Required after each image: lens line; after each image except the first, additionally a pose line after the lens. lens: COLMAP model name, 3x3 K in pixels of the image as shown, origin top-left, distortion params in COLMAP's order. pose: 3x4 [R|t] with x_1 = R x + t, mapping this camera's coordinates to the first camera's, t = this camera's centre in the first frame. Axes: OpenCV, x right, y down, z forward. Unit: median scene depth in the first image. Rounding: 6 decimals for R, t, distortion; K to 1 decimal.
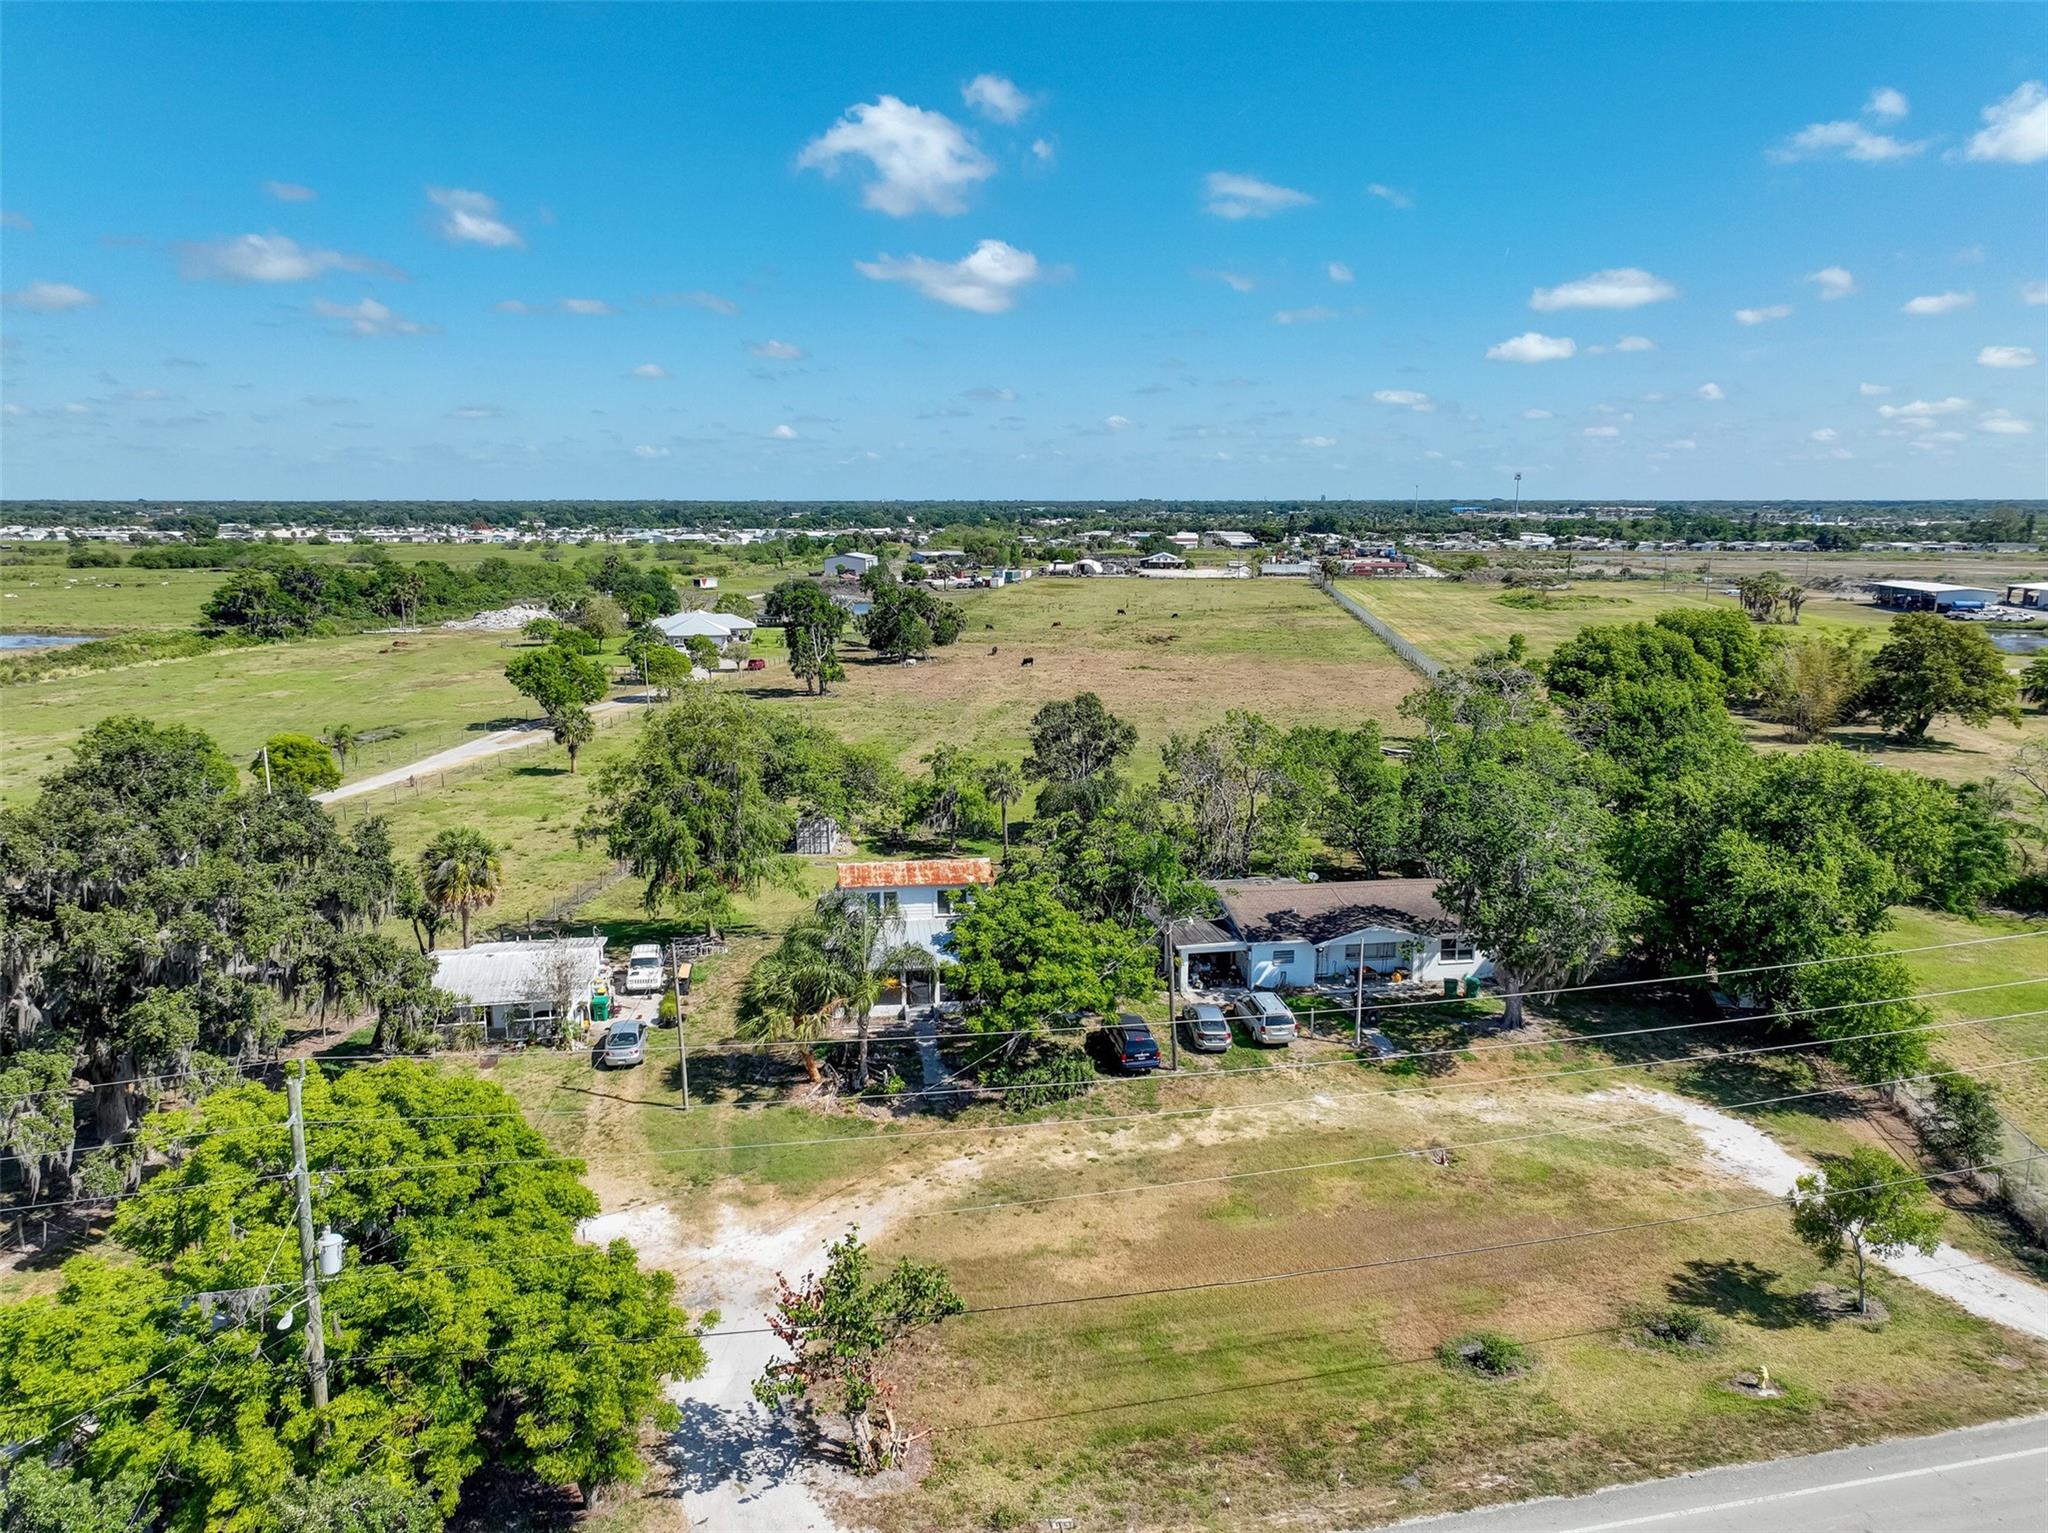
lens RADIAL K [[1444.9, 0, 1029.3], [0, 1444.9, 759.6], [0, 0, 1]] dist [-0.002241, 0.018899]
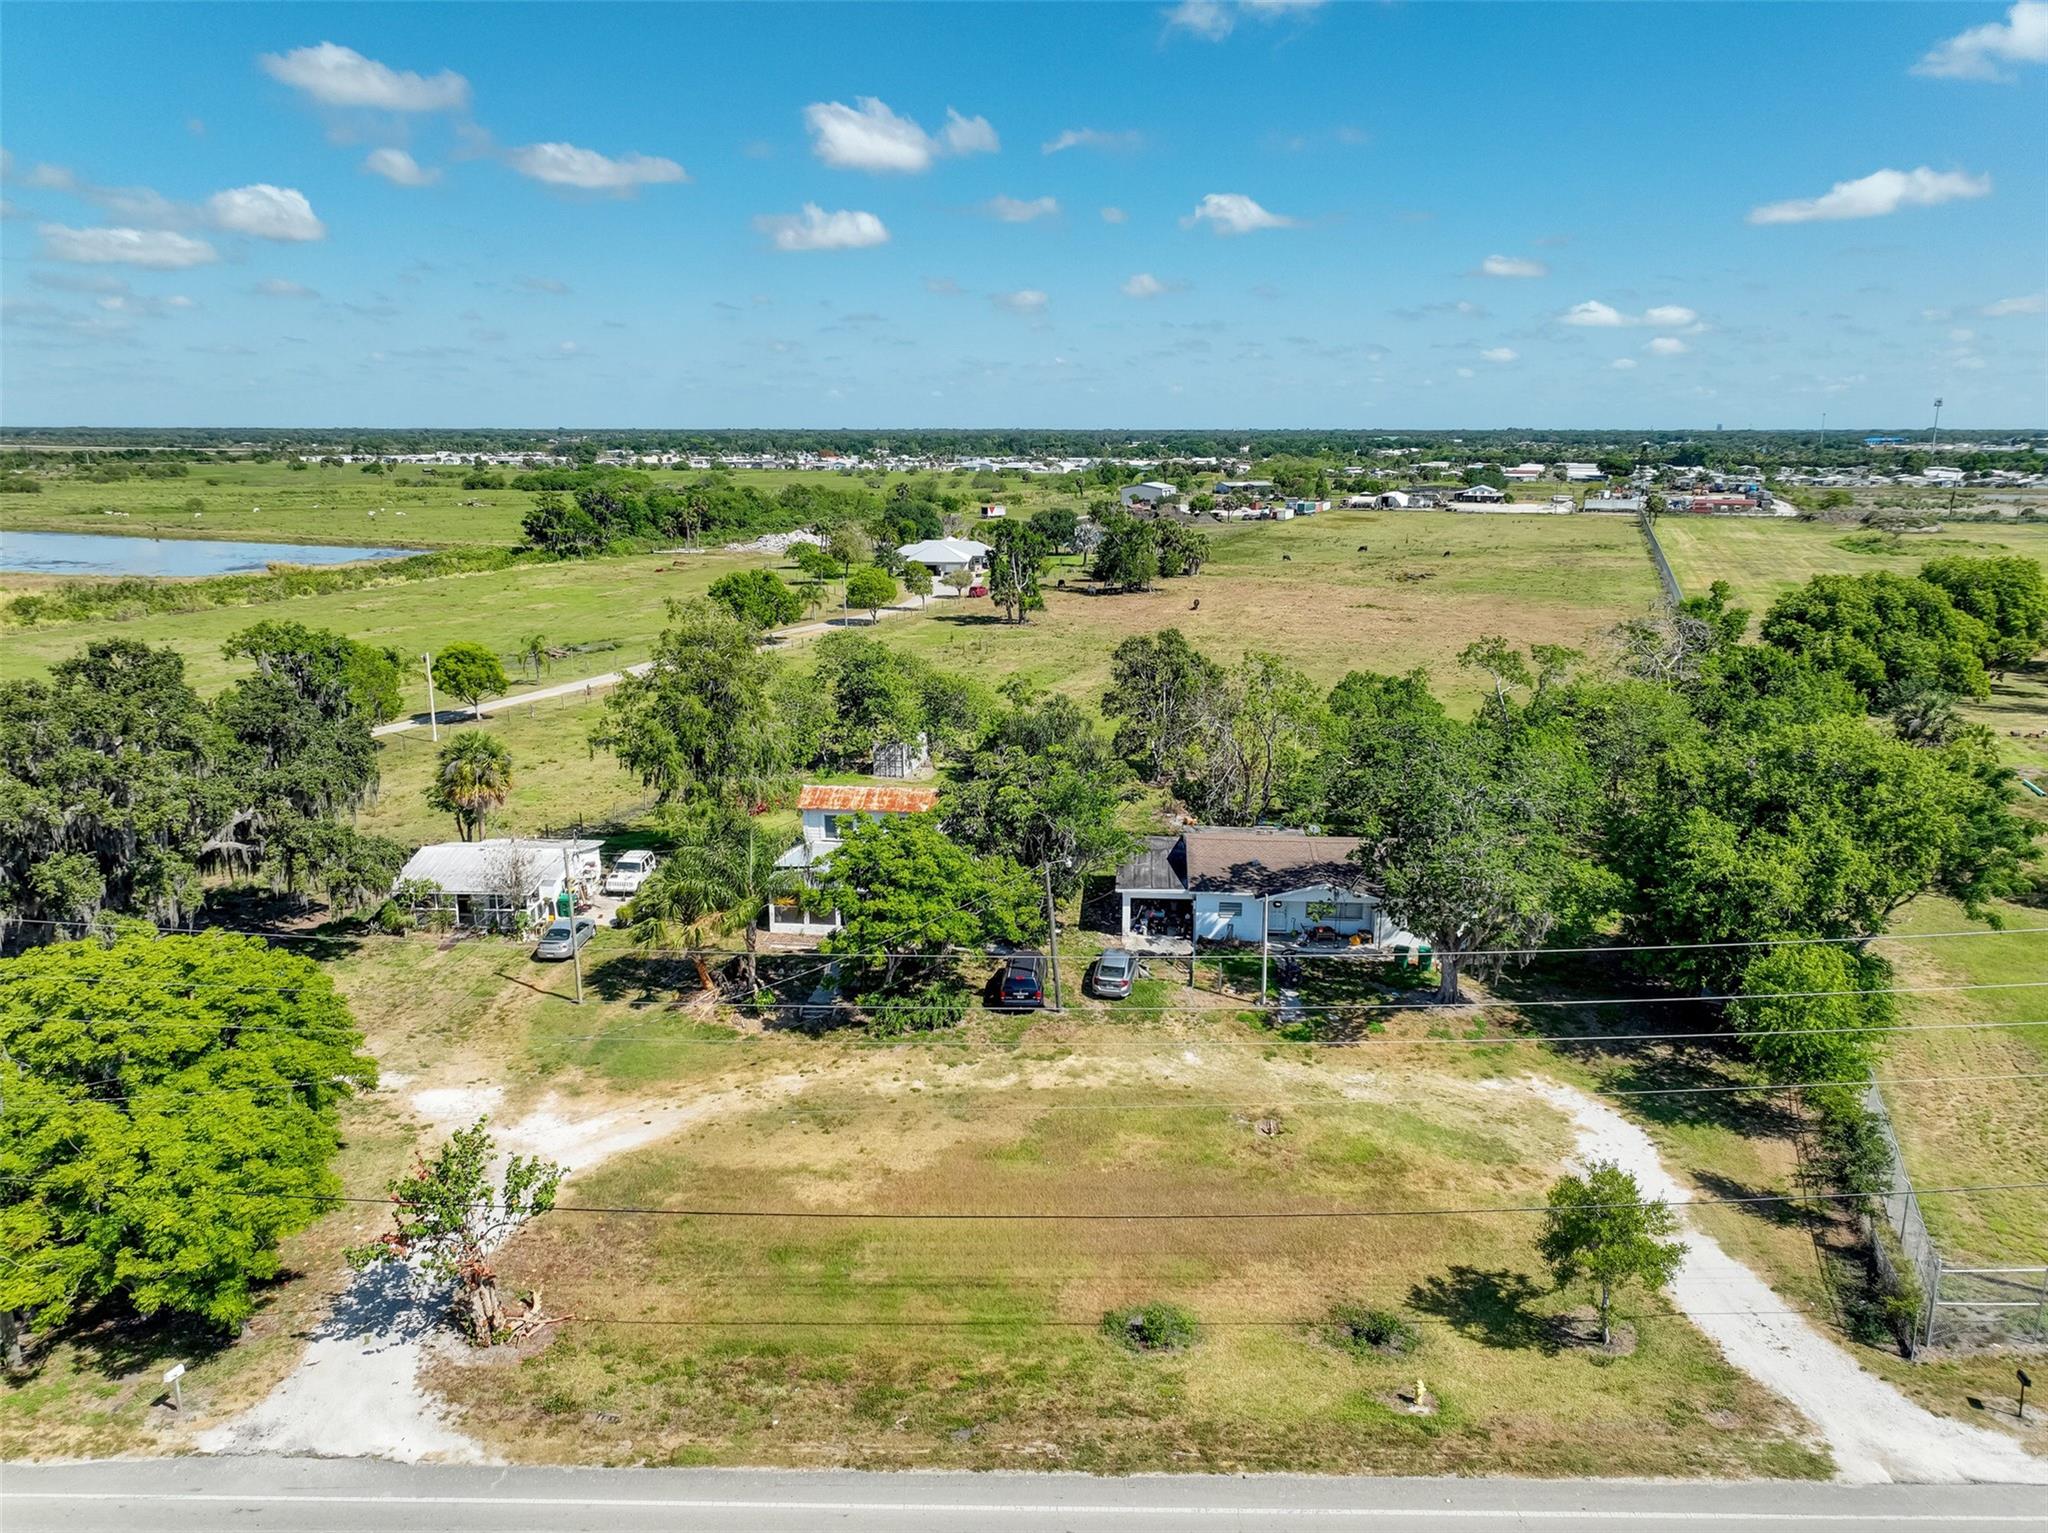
lens RADIAL K [[1444.9, 0, 1026.9], [0, 1444.9, 760.0], [0, 0, 1]] dist [-0.002241, 0.018899]
pose [[0.970870, 0.055158, -0.233171, 0.220002], [-0.044019, 0.997639, 0.052713, -0.006259], [0.235528, -0.040913, 0.971006, 0.030628]]
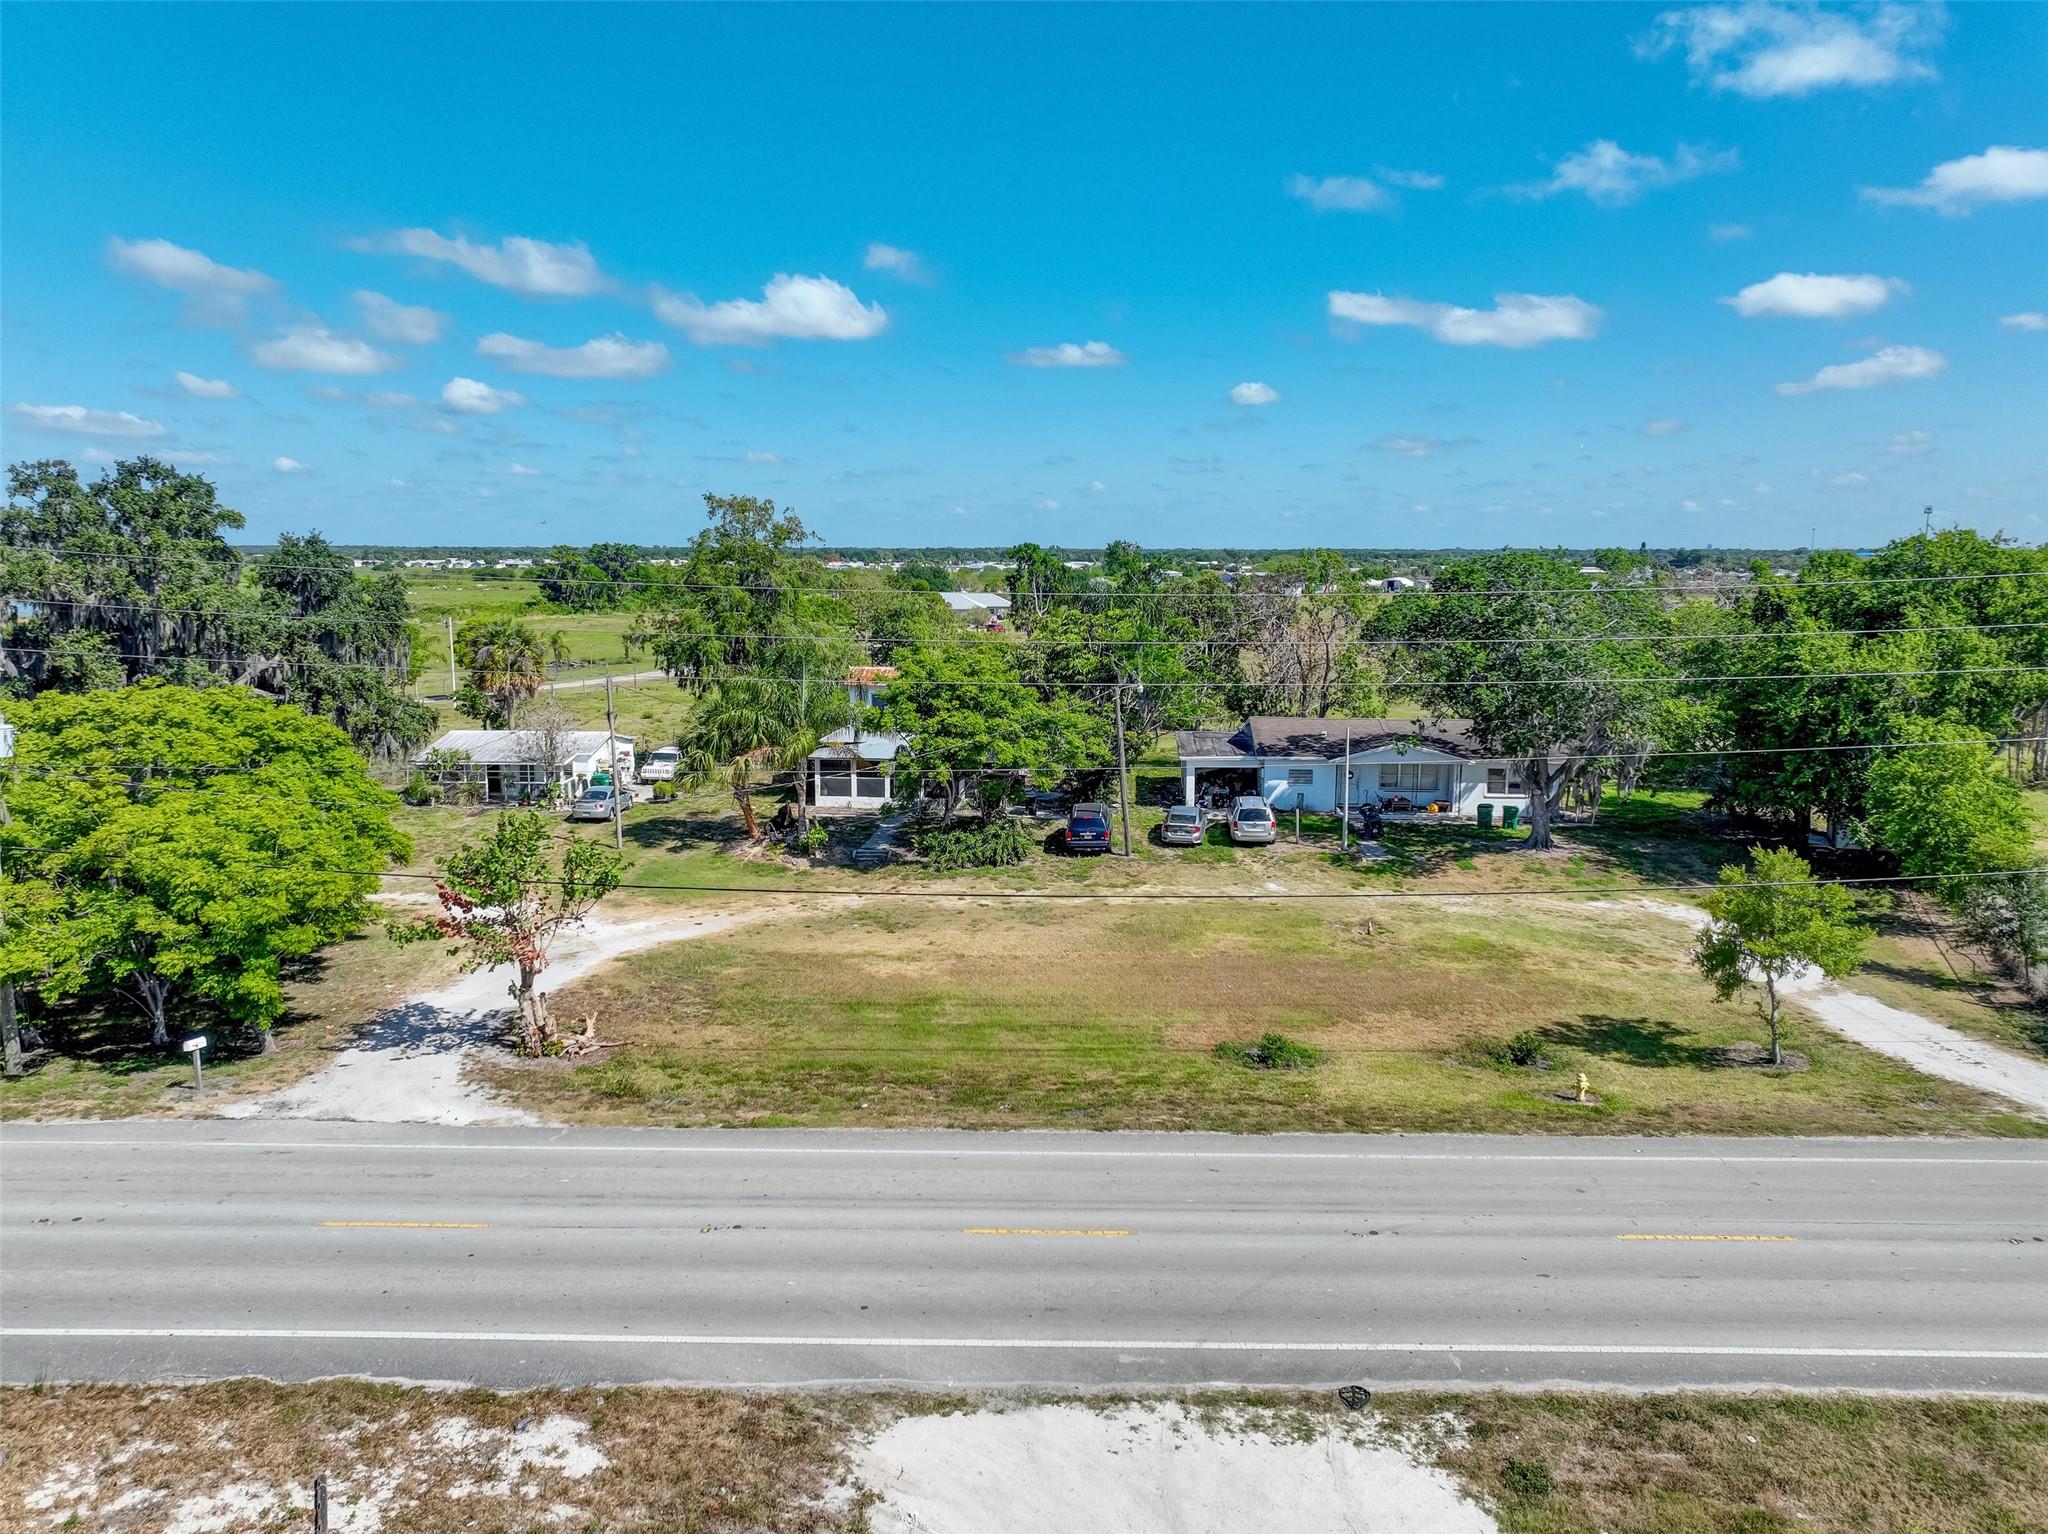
lens RADIAL K [[1444.9, 0, 1026.8], [0, 1444.9, 760.8], [0, 0, 1]] dist [-0.002241, 0.018899]
pose [[0.971021, 0.036336, -0.236214, 0.186785], [-0.044375, 0.998600, -0.028801, 0.134173], [0.234837, 0.038448, 0.971274, 0.057137]]
